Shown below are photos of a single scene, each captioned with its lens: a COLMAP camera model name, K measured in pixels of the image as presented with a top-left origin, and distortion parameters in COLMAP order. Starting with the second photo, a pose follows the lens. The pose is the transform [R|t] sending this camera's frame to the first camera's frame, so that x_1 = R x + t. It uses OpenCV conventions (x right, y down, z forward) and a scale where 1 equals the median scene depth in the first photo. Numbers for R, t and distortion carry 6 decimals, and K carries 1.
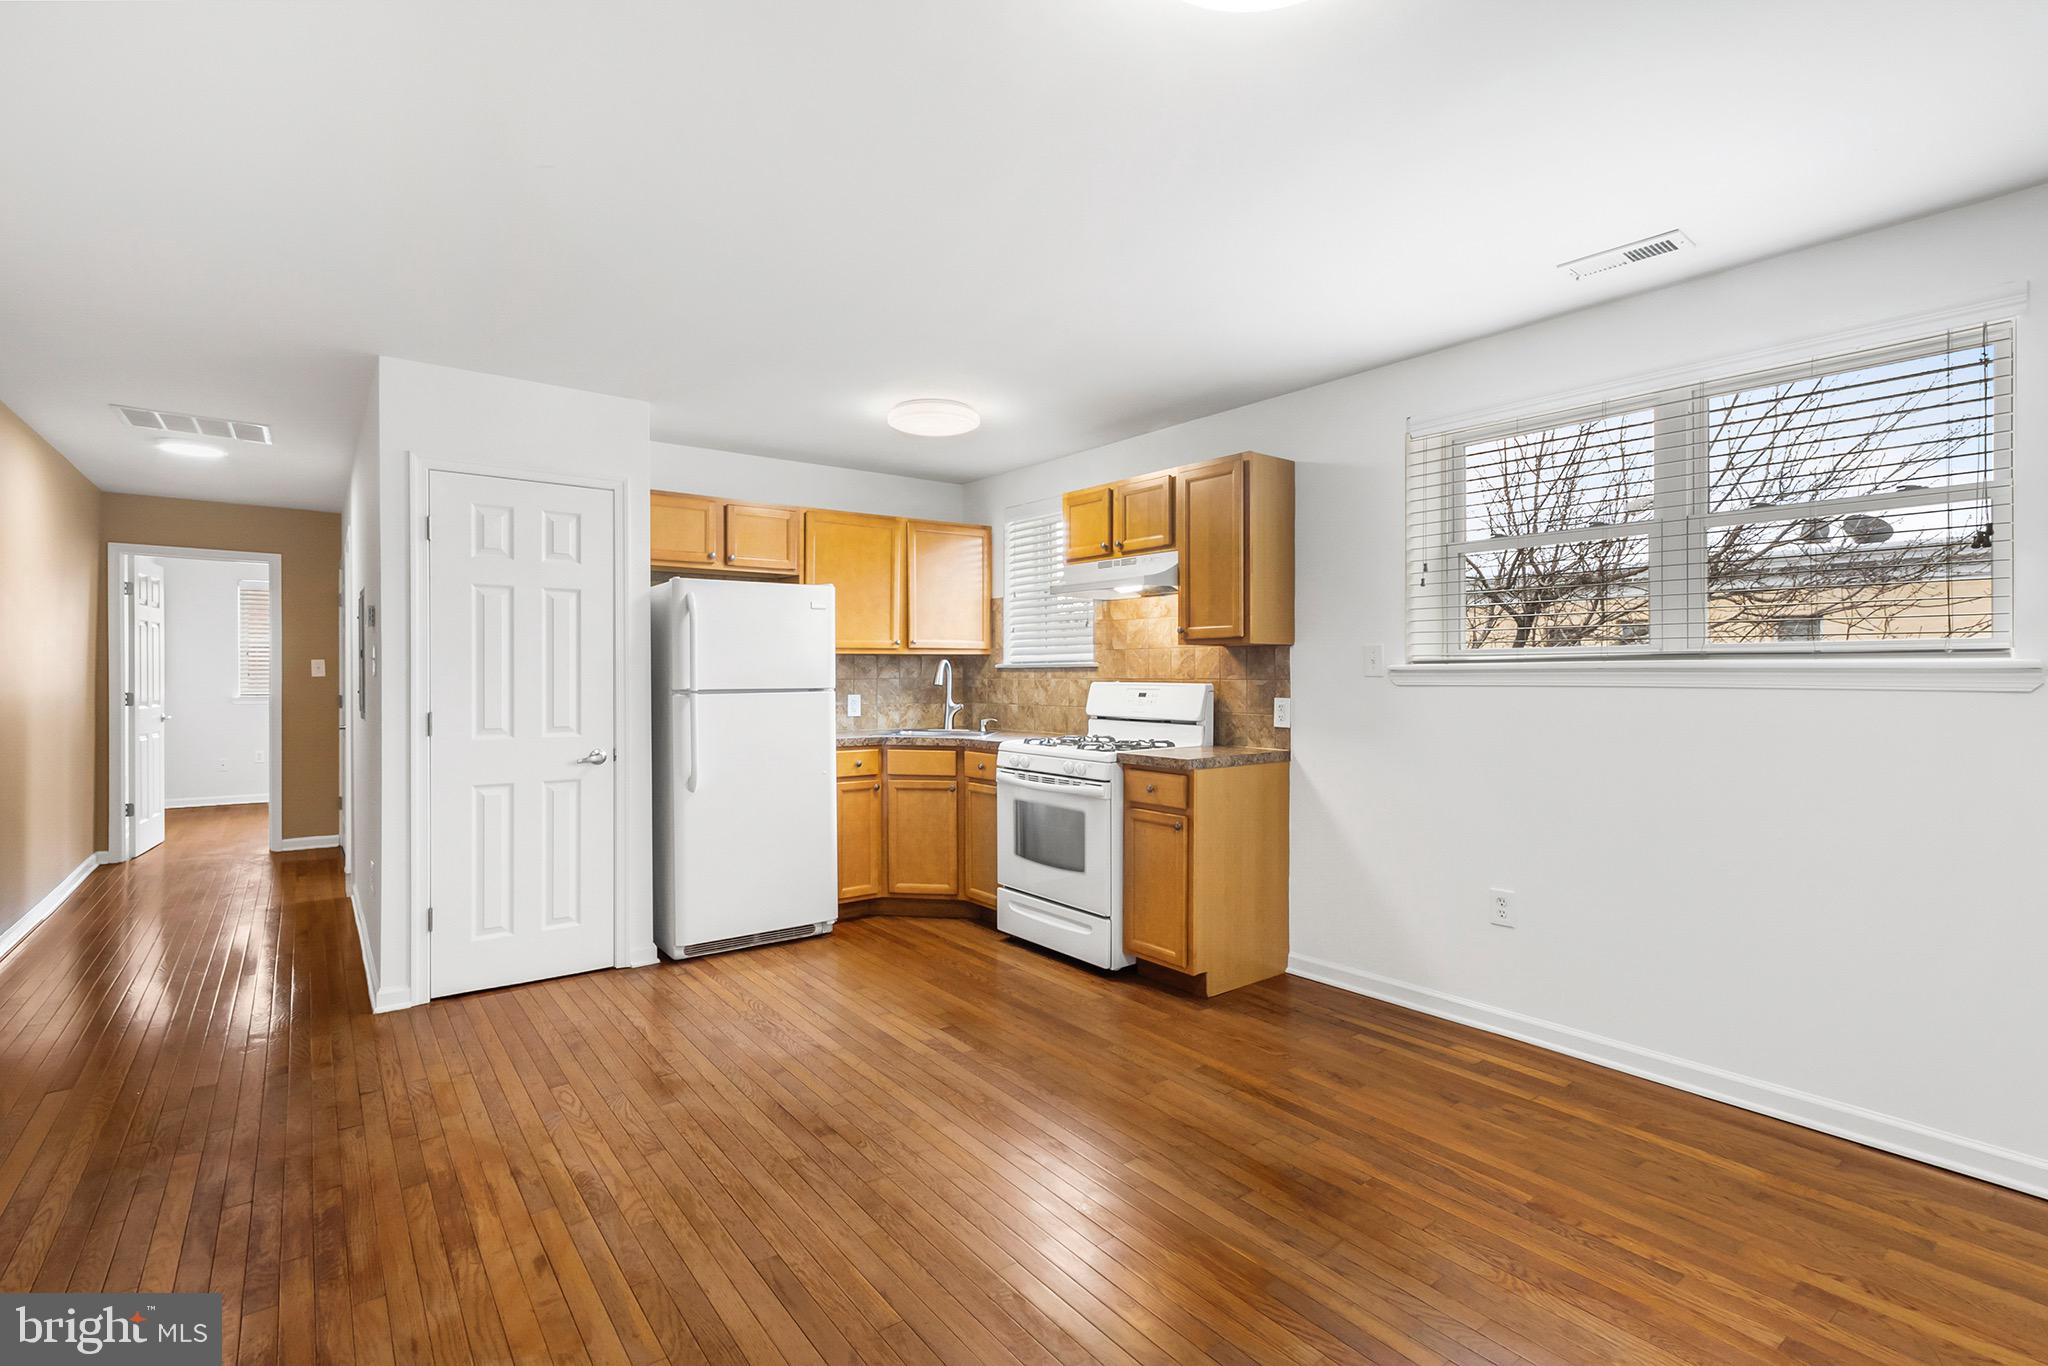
lens RADIAL K [[929.1, 0, 1019.8], [0, 929.1, 673.0], [0, 0, 1]] dist [0.001583, -0.001300]
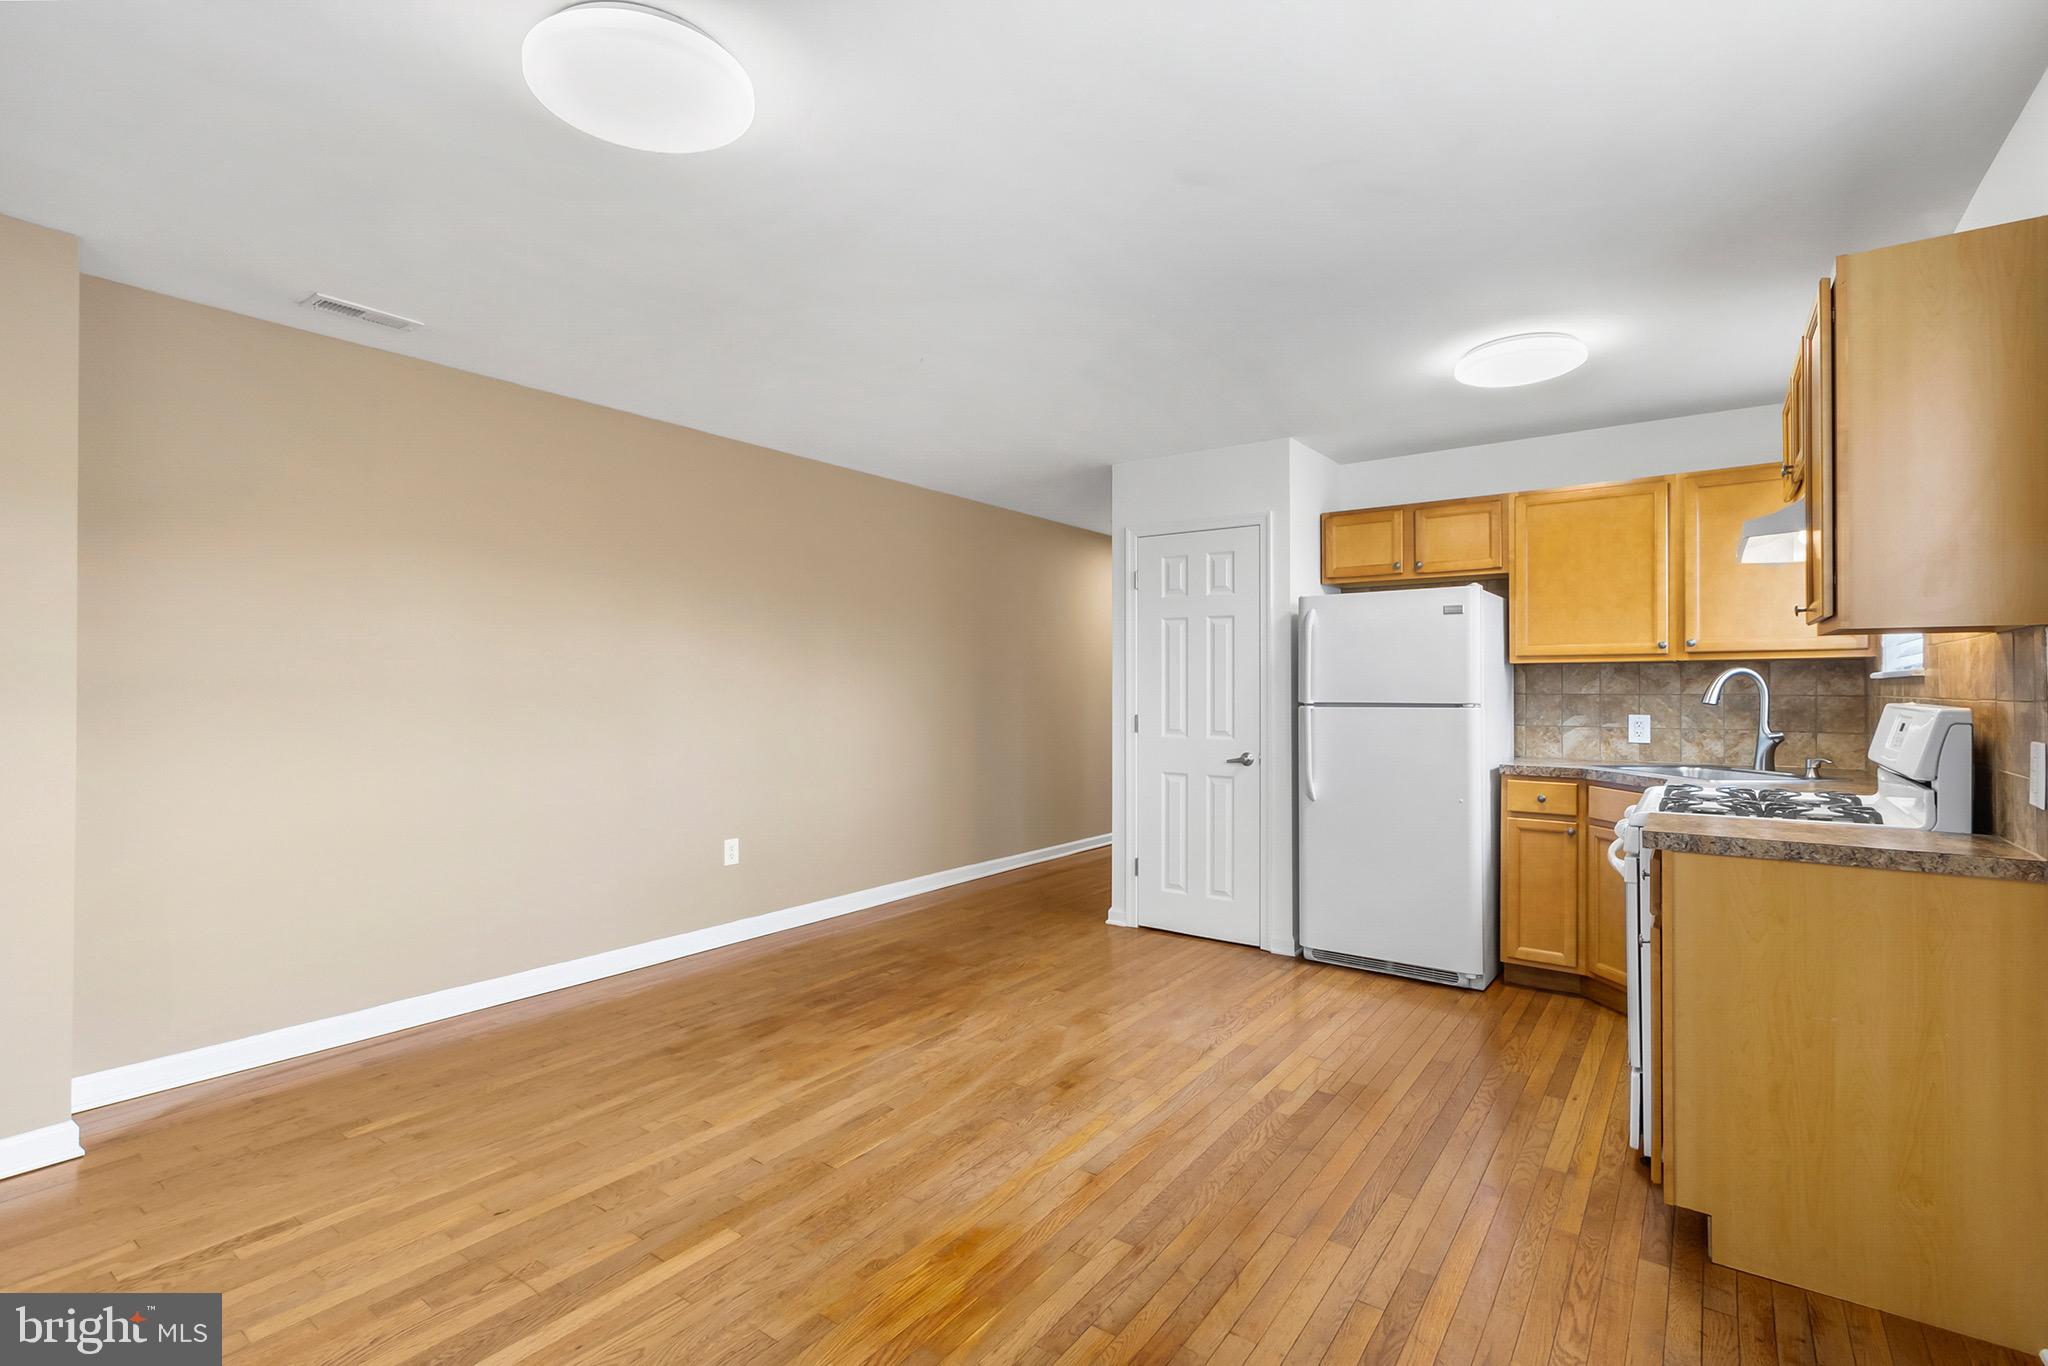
lens RADIAL K [[941.2, 0, 1025.4], [0, 941.2, 689.4], [0, 0, 1]] dist [0.002231, -0.000832]
pose [[0.290801, 0.002873, -0.956779, 0.586729], [-0.001498, 0.999996, 0.002547, 0.001583], [0.956782, 0.000693, 0.290804, 0.407356]]
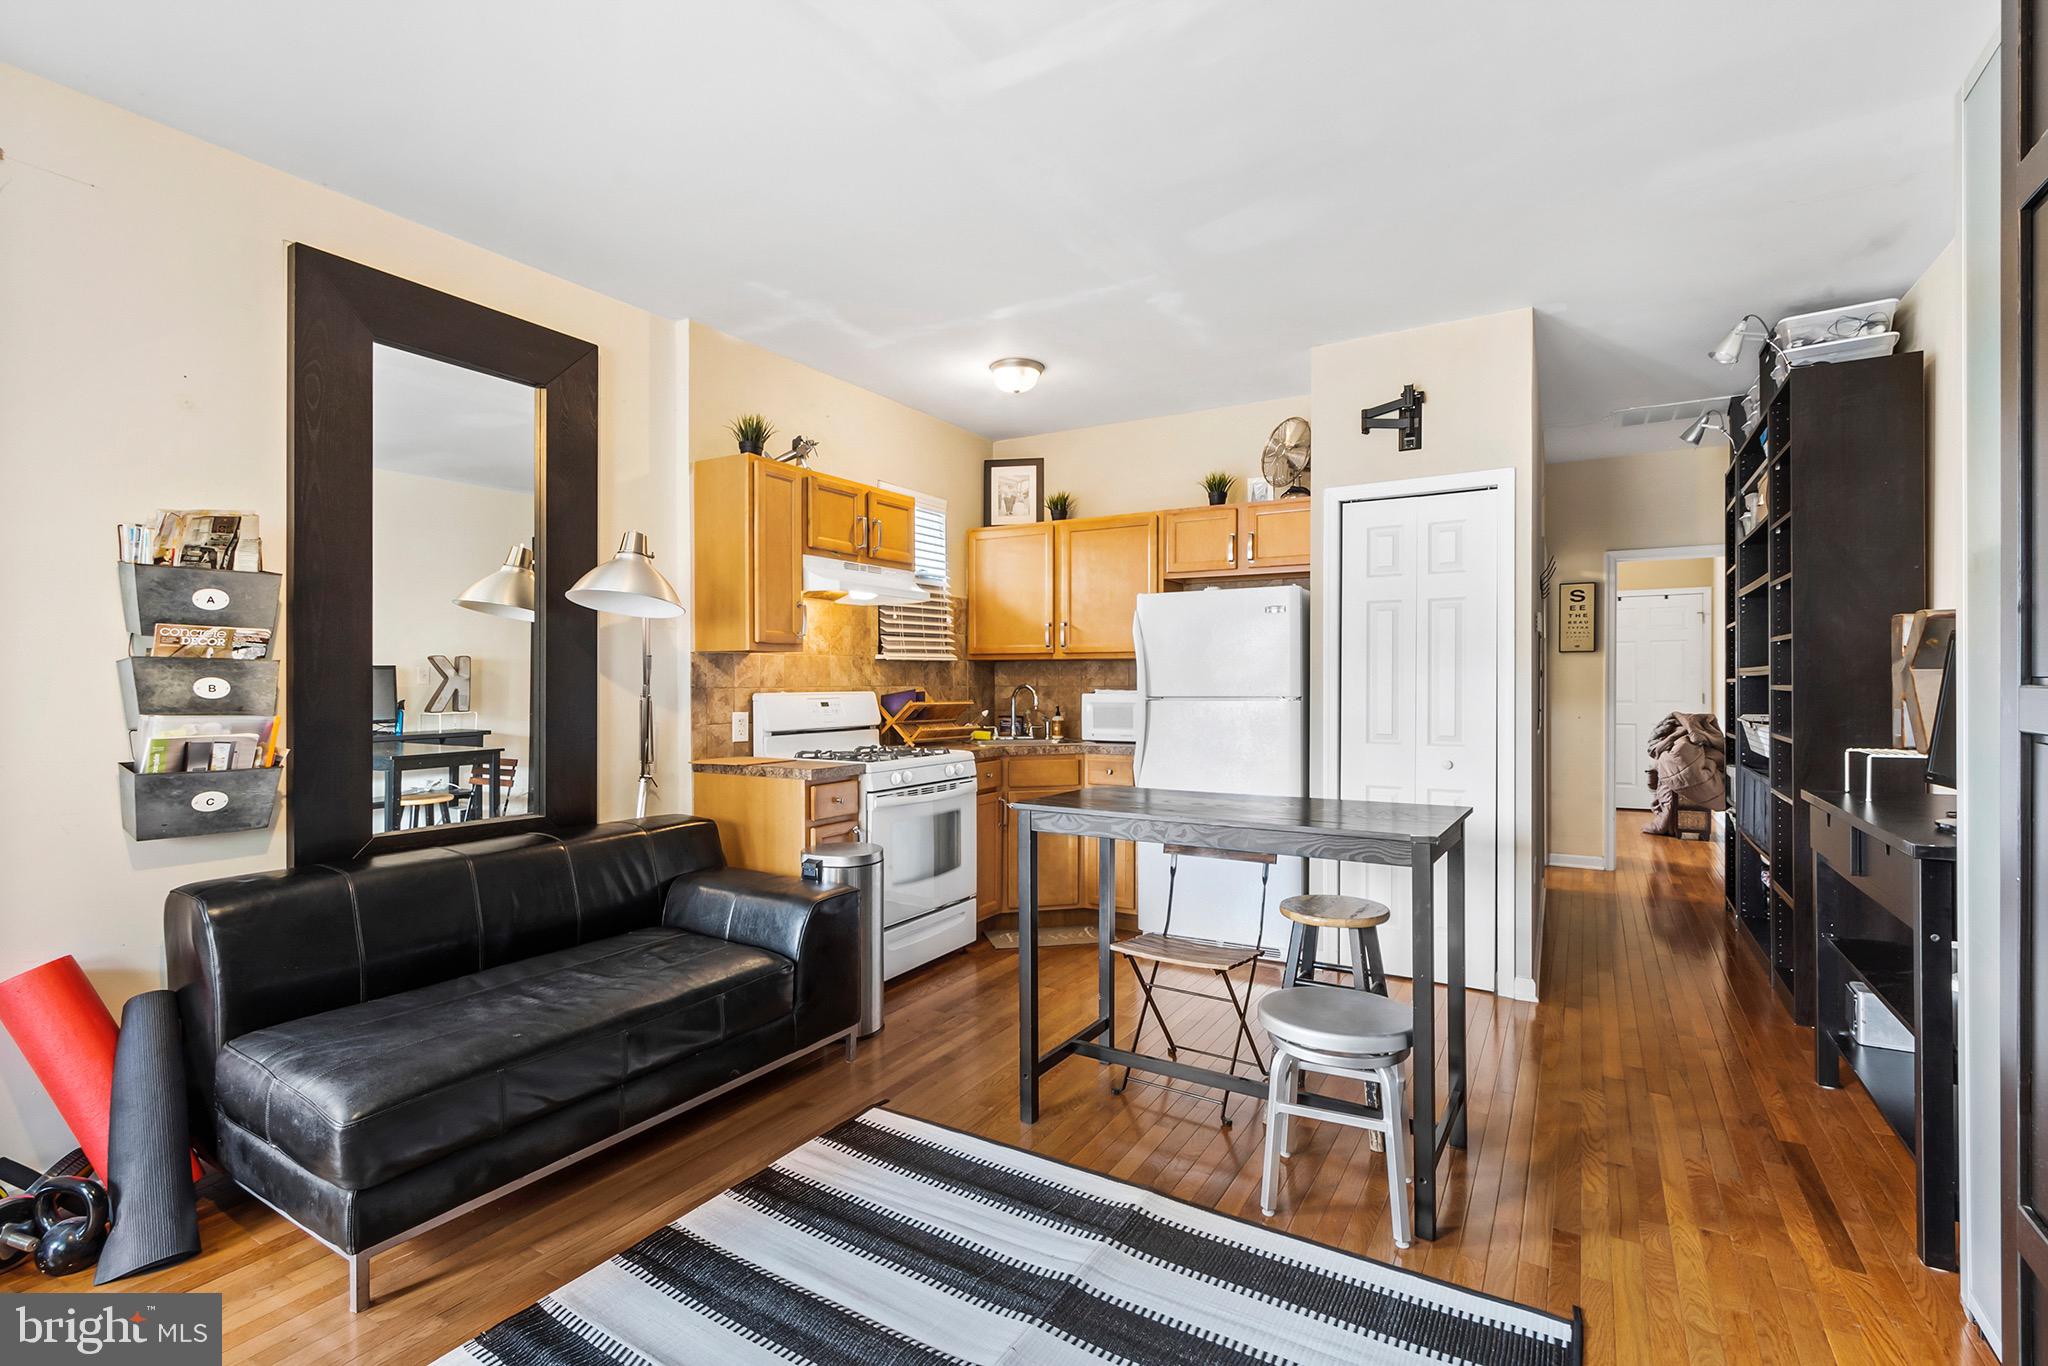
lens RADIAL K [[931.9, 0, 1024.0], [0, 931.9, 683.0], [0, 0, 1]] dist [0.001586, 0.000248]
pose [[-0.372854, -0.001149, 0.927889, -0.958087], [0.004117, 0.999987, 0.002892, -0.000274], [-0.927881, 0.004898, -0.372844, 1.328817]]
